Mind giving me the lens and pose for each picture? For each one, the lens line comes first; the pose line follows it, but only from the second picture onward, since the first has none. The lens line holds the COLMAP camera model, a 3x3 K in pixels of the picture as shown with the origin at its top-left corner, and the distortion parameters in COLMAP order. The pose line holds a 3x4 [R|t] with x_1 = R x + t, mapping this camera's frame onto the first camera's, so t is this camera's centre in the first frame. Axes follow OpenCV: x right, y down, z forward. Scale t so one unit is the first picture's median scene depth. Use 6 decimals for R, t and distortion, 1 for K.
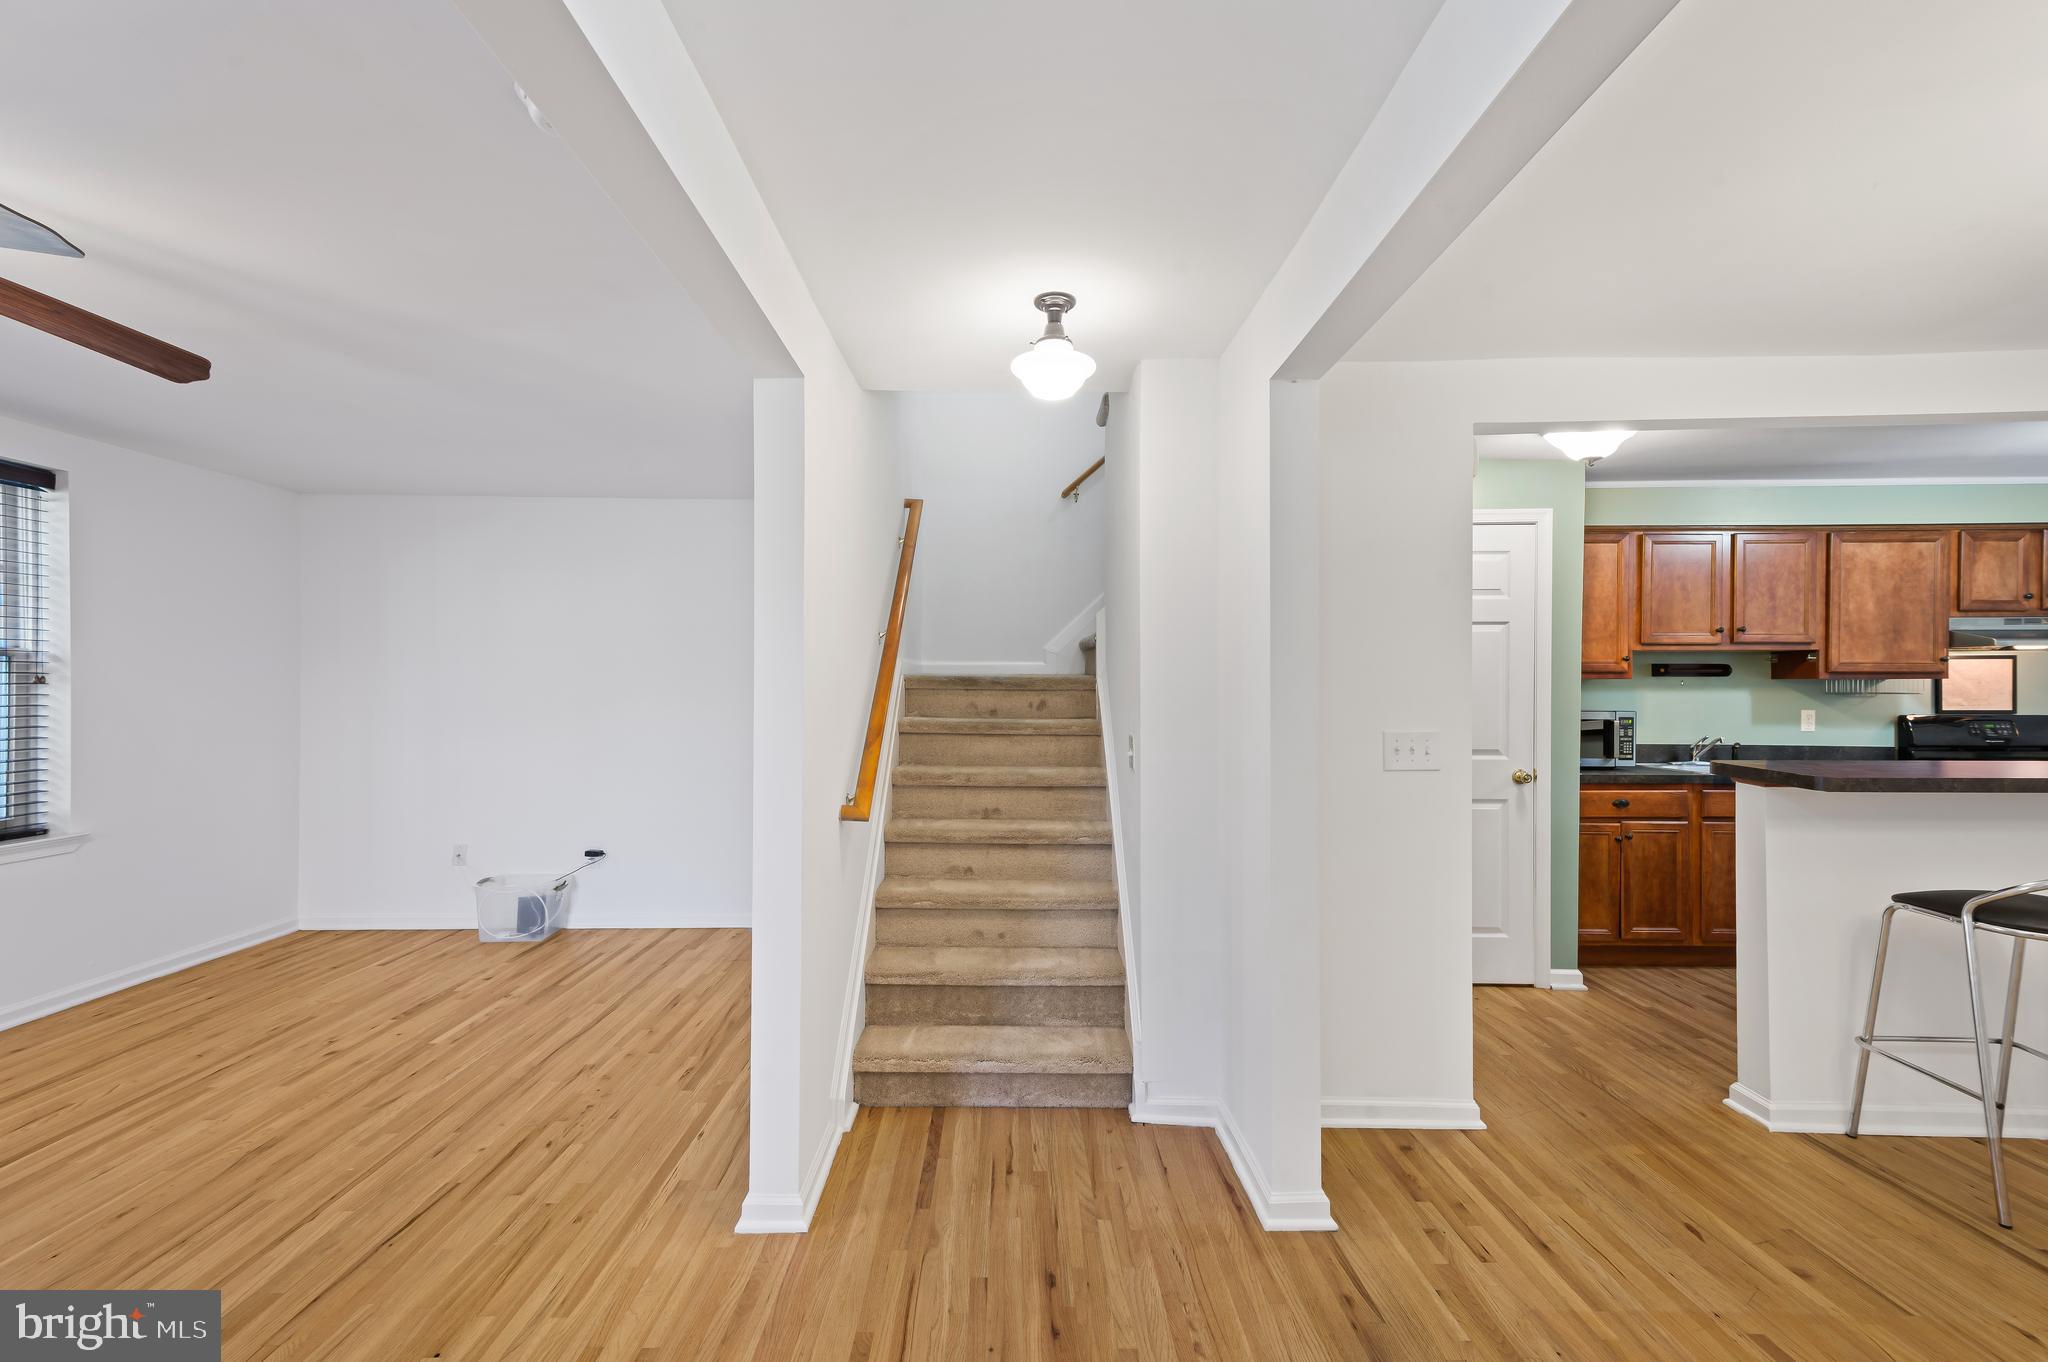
lens RADIAL K [[930.6, 0, 1015.9], [0, 930.6, 688.4], [0, 0, 1]] dist [0.030299, -0.000188]
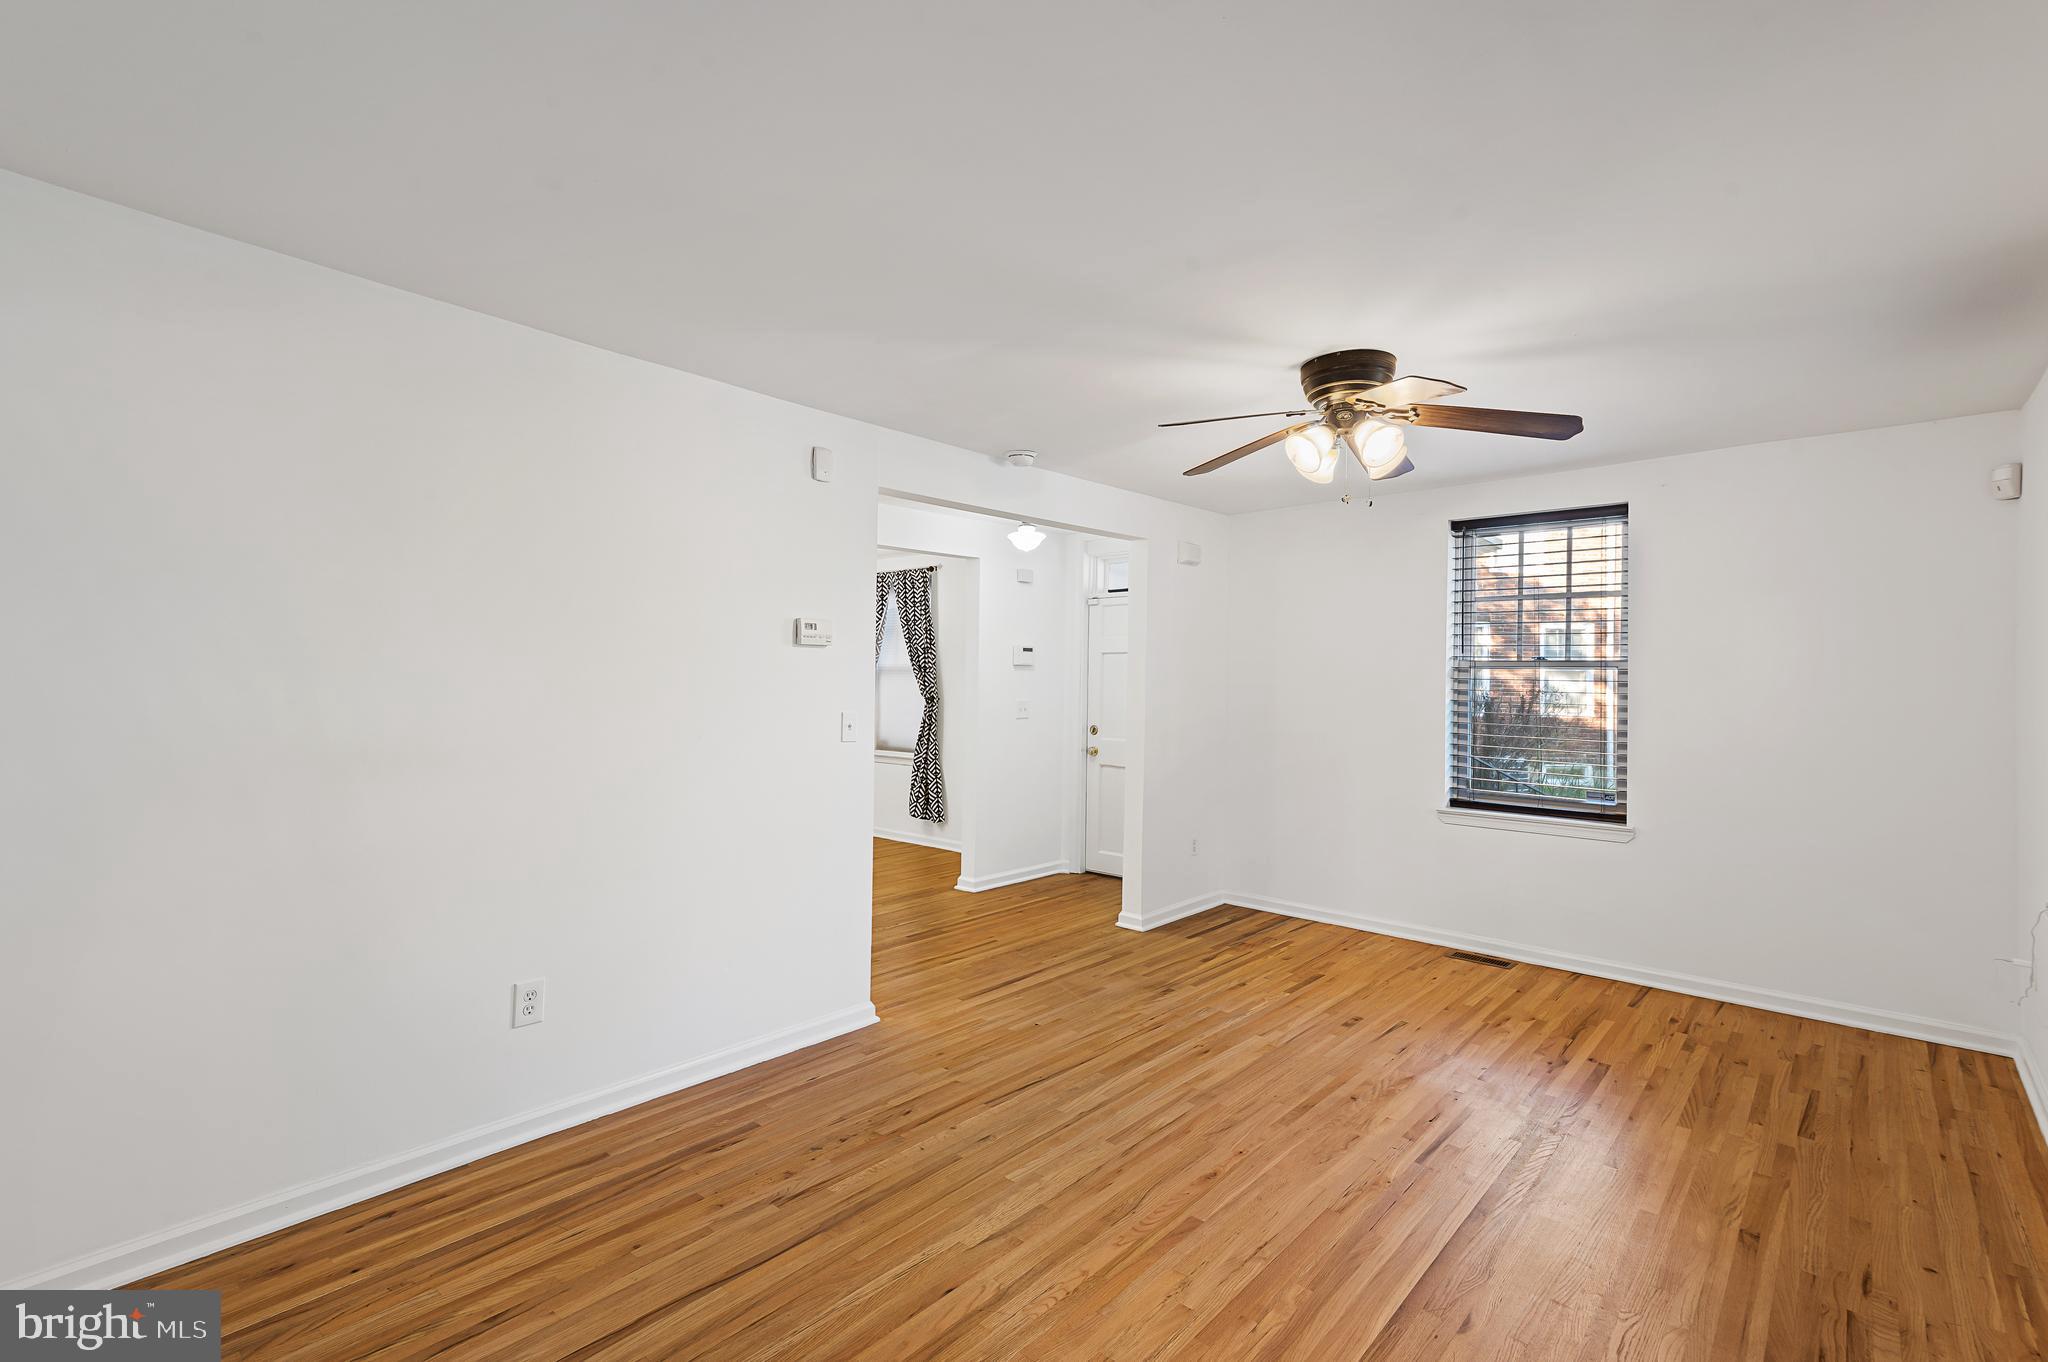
lens RADIAL K [[930.6, 0, 1015.9], [0, 930.6, 688.4], [0, 0, 1]] dist [0.030299, -0.000188]
pose [[-0.737214, -0.016531, 0.675457, -0.894307], [-0.016293, 0.999845, 0.006687, -0.002854], [-0.675463, -0.006075, -0.737369, 1.177478]]
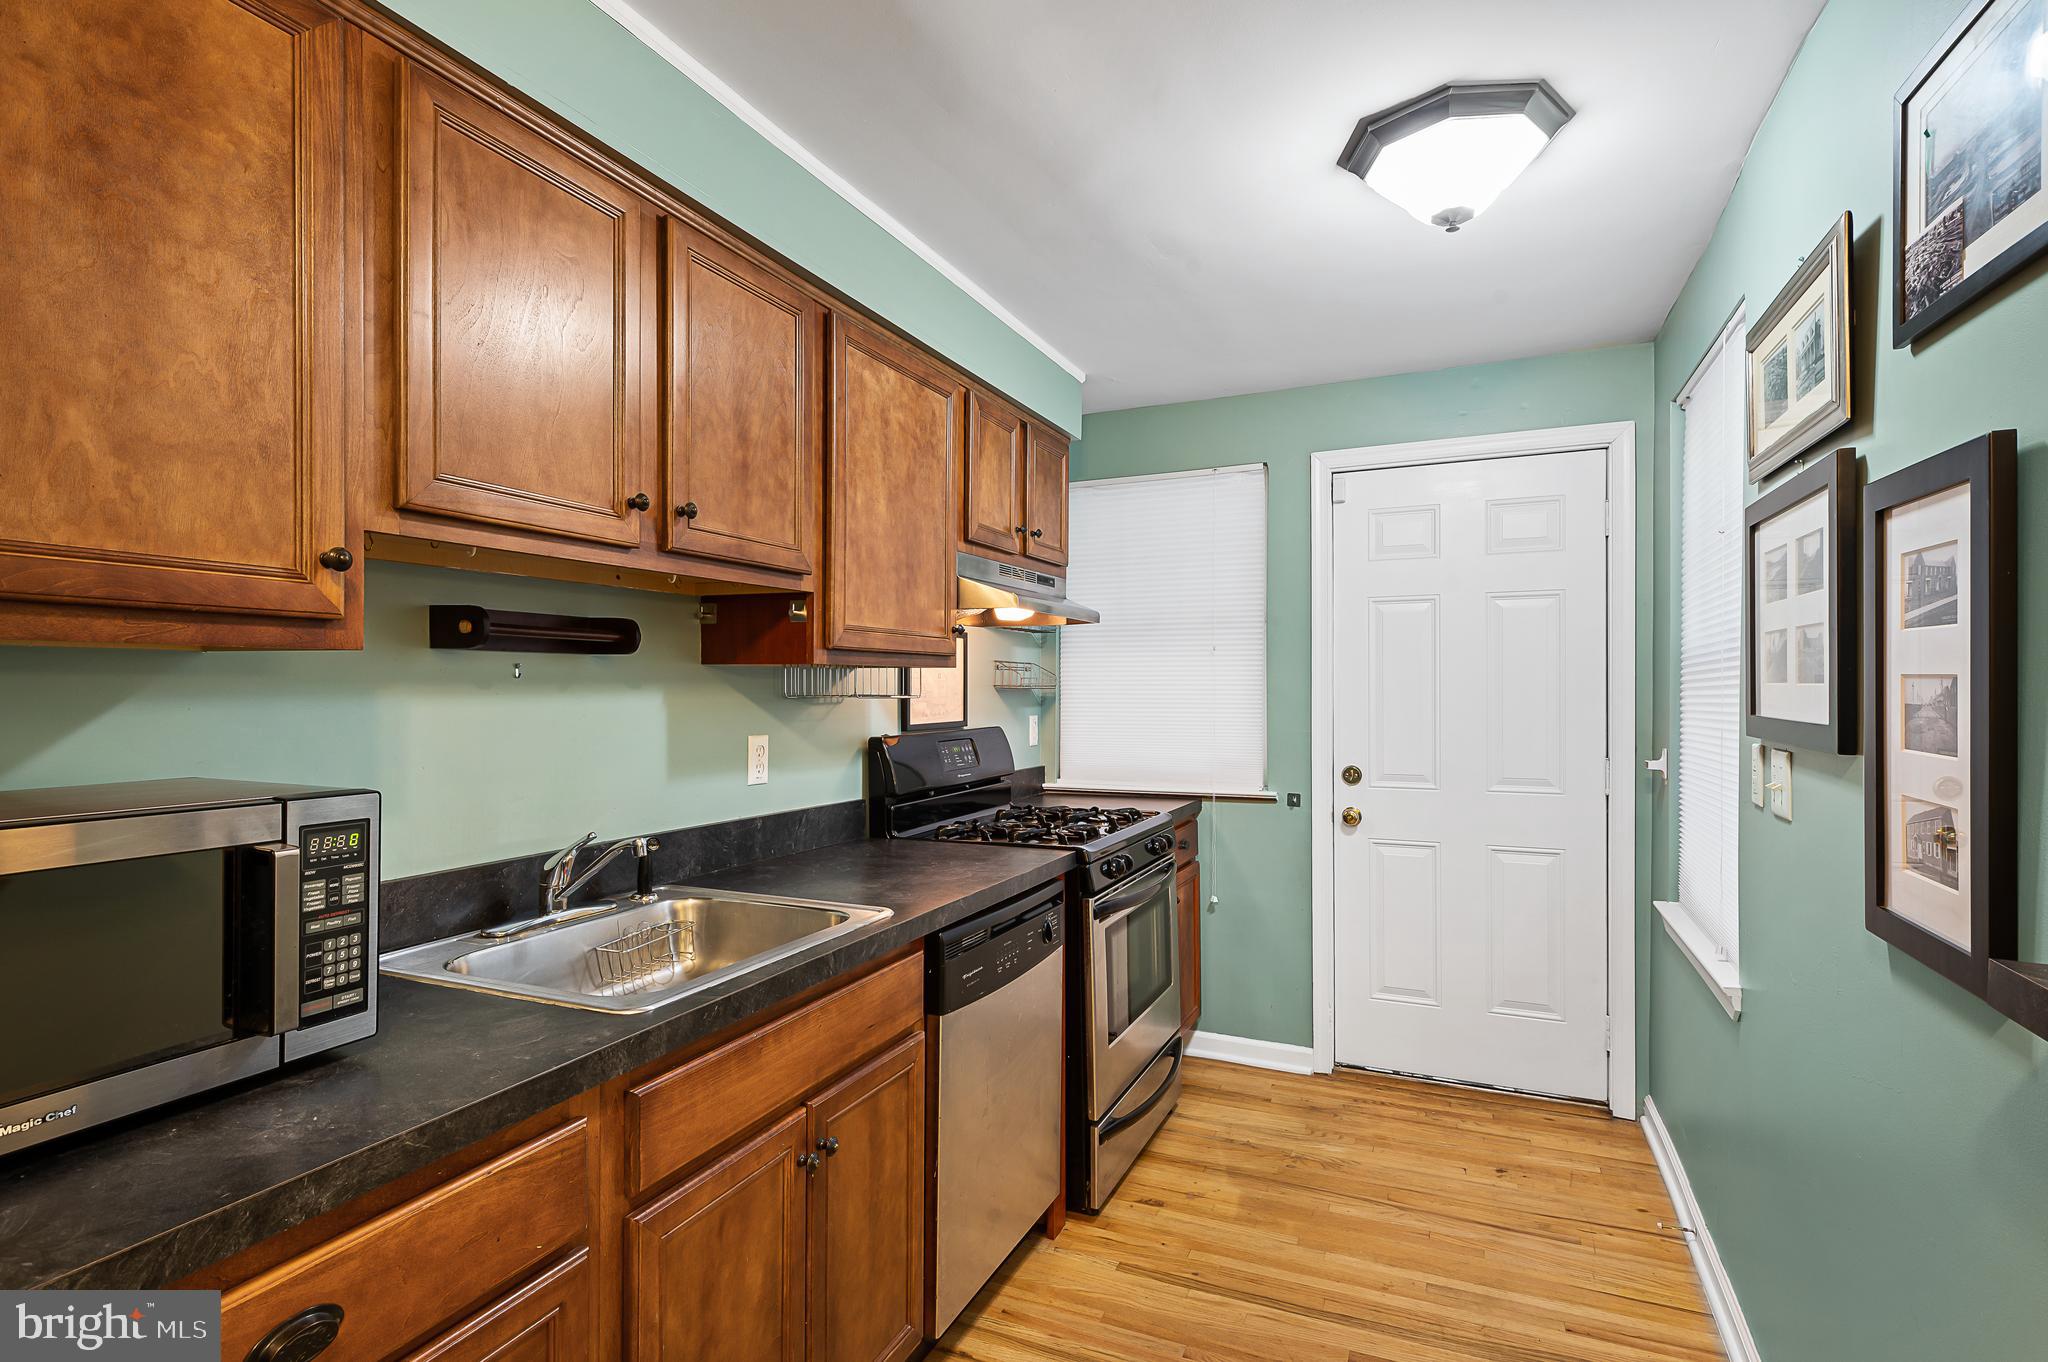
lens RADIAL K [[1000.5, 0, 1018.8], [0, 1000.5, 689.9], [0, 0, 1]] dist [0.019851, -0.000172]
pose [[0.412561, -0.004037, 0.910921, 0.594530], [-0.000268, 0.999990, 0.004553, -0.000850], [-0.910930, -0.002123, 0.412555, 0.902805]]
